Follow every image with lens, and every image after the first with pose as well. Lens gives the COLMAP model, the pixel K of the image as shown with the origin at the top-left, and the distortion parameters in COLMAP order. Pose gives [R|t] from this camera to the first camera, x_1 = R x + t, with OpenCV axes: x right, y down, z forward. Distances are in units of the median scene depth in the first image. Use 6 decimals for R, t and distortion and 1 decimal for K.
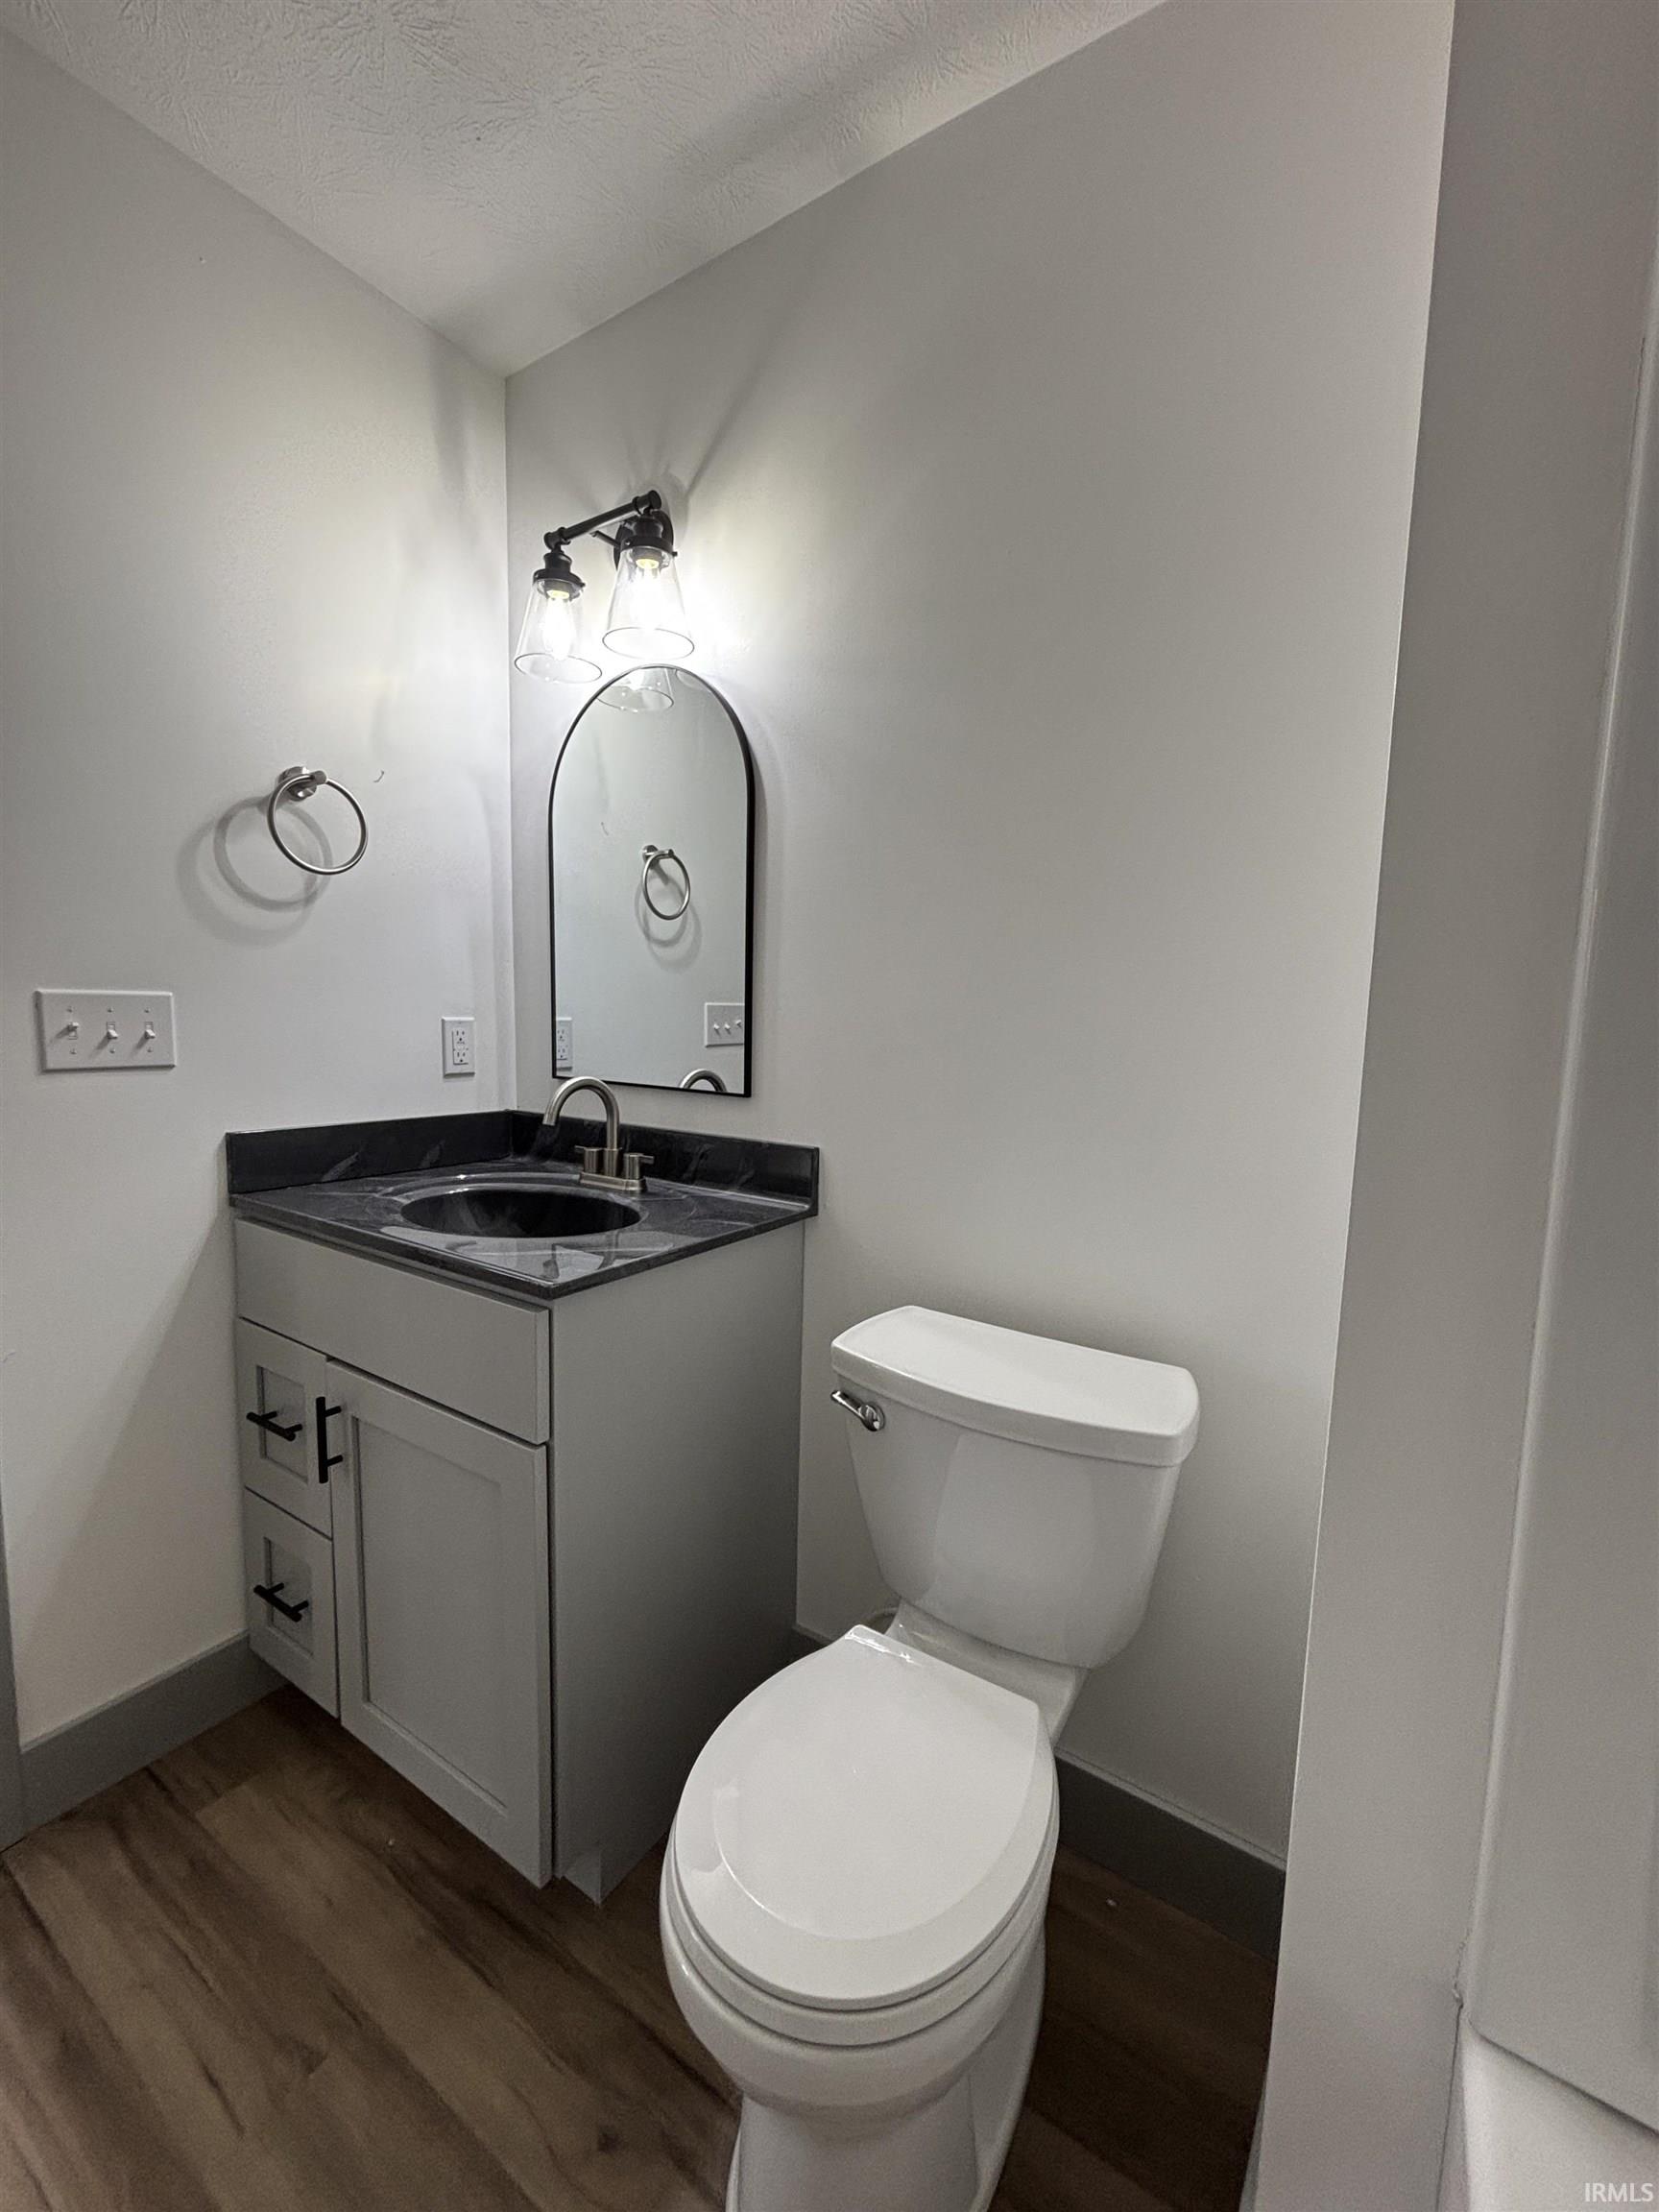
lens RADIAL K [[891.8, 0, 831.3], [0, 891.8, 1101.2], [0, 0, 1]] dist [0.000100, 0.000021]
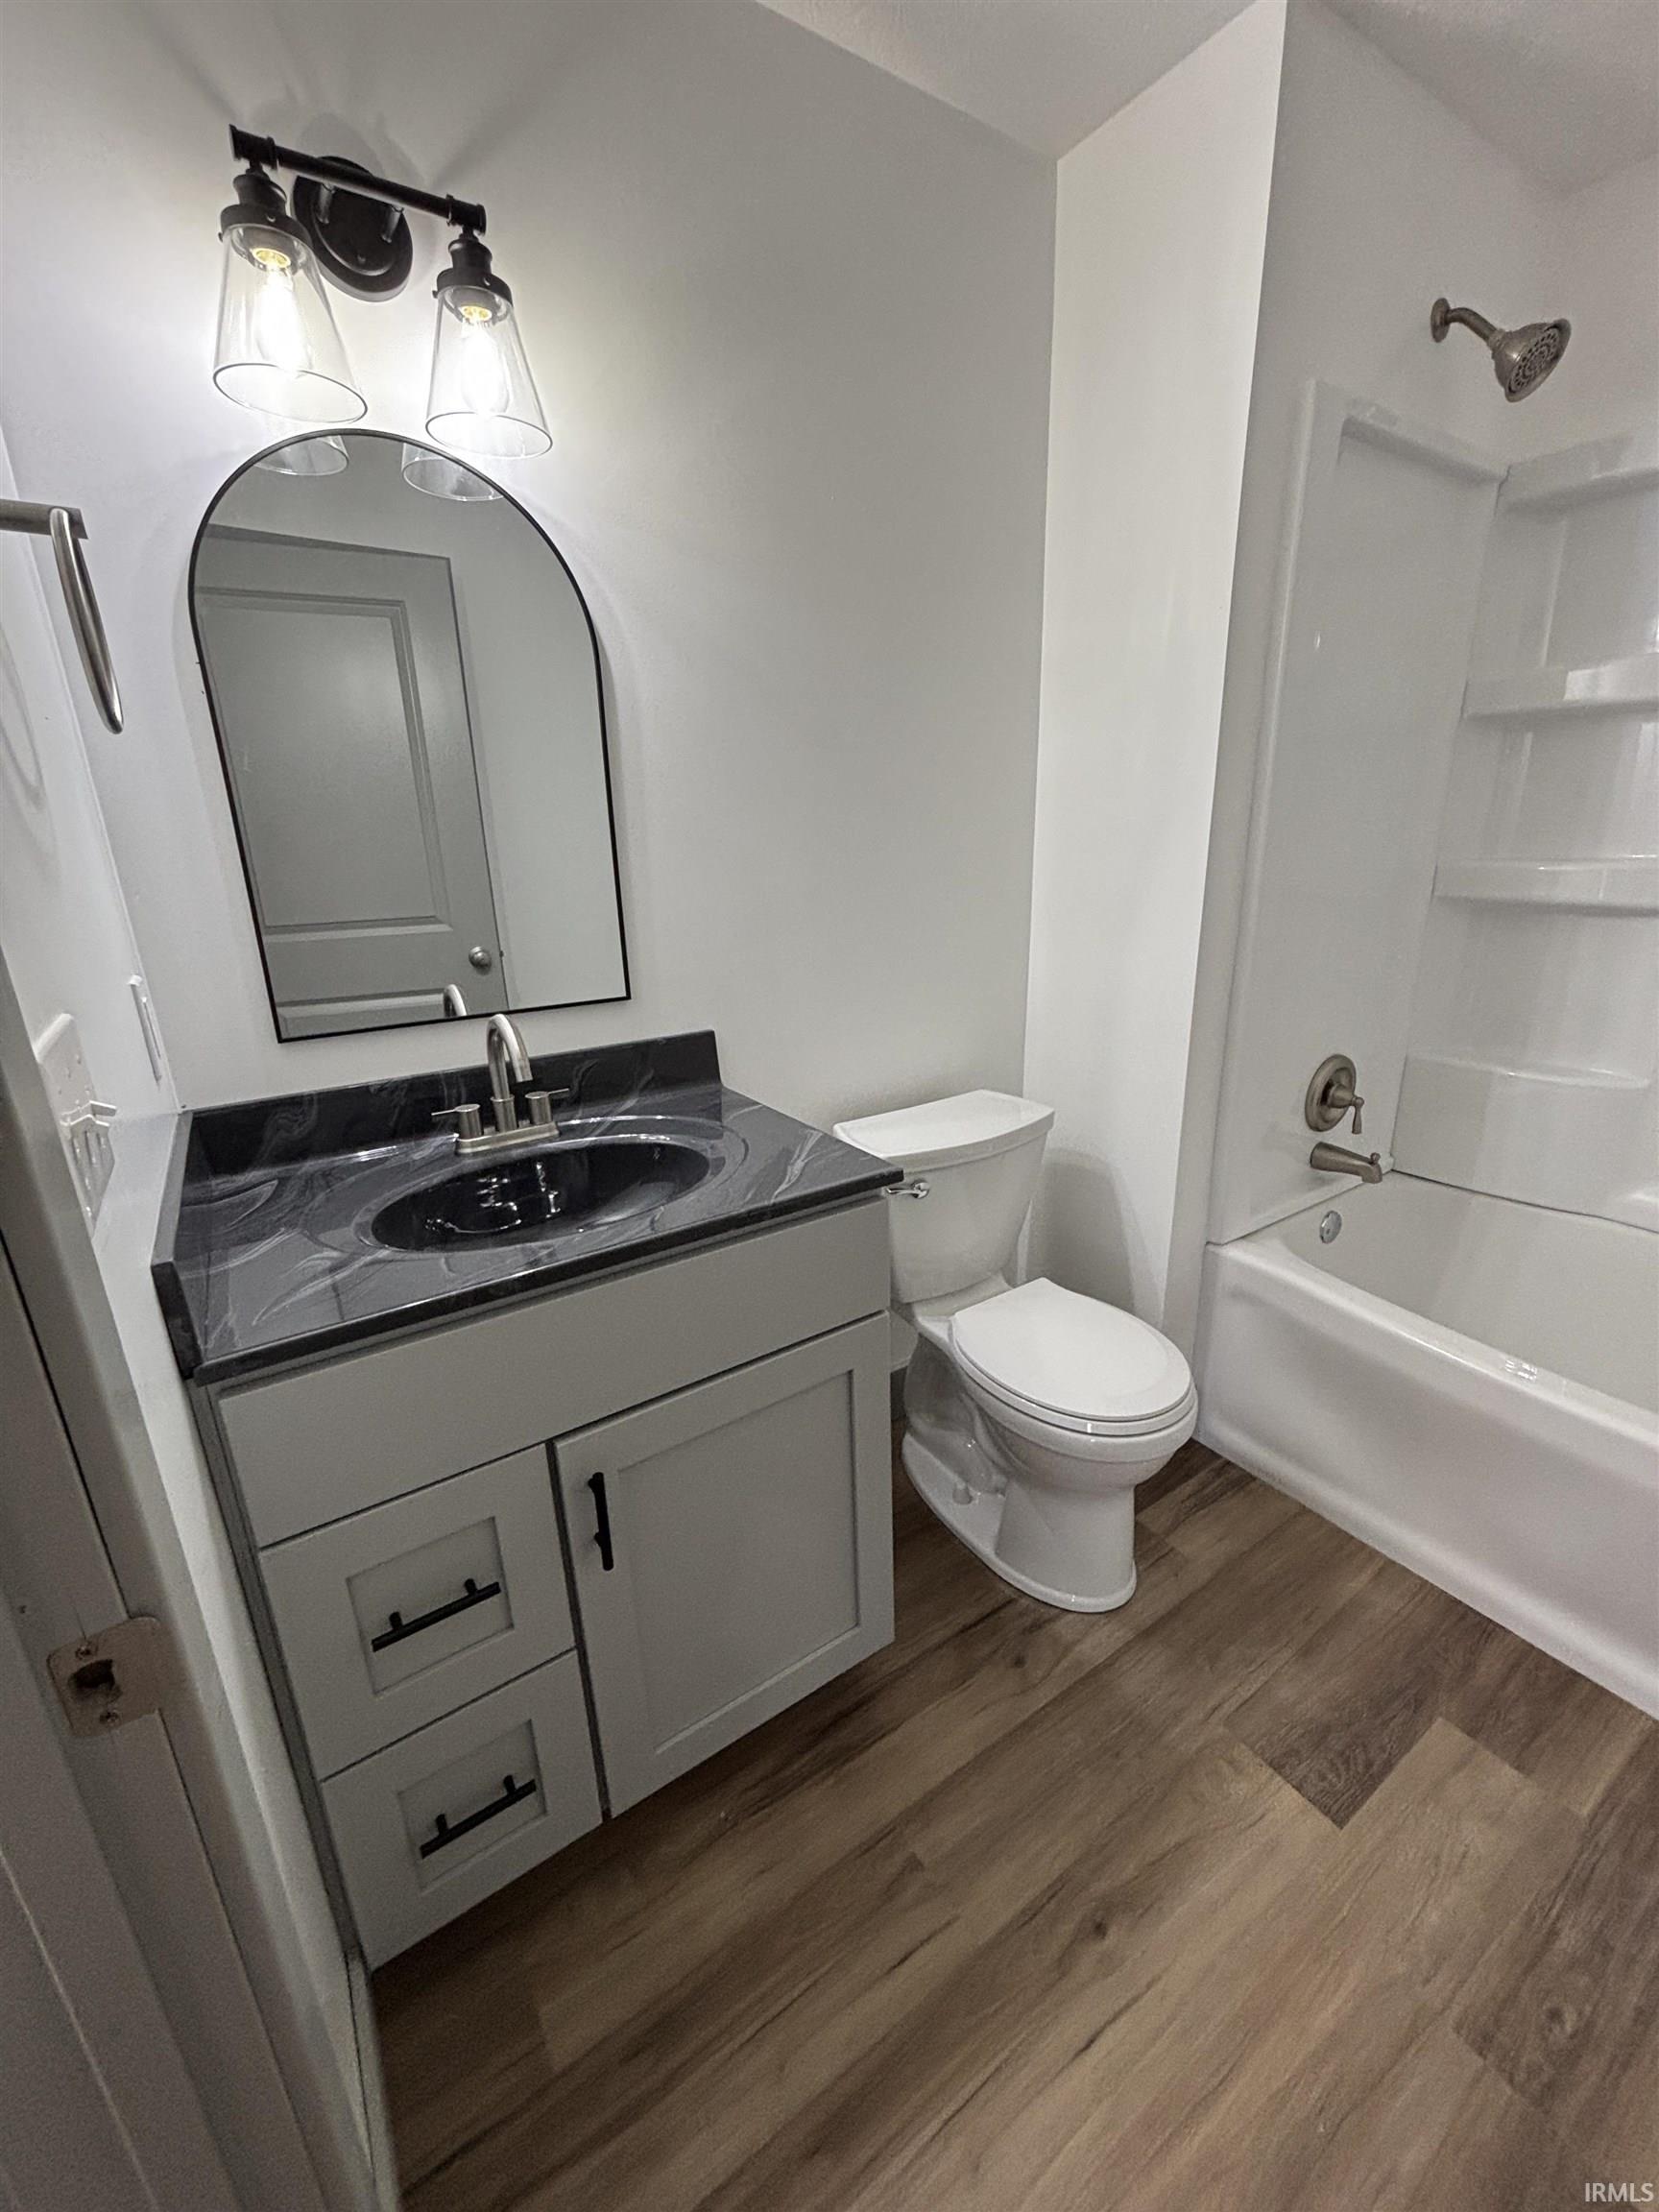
lens RADIAL K [[891.8, 0, 828.9], [0, 891.8, 1105.7], [0, 0, 1]] dist [0.000100, 0.000021]
pose [[0.392915, -0.302458, 0.868411, -1.083032], [0.132286, 0.953129, 0.272111, -0.158299], [-0.910010, 0.007962, 0.414510, 0.496528]]
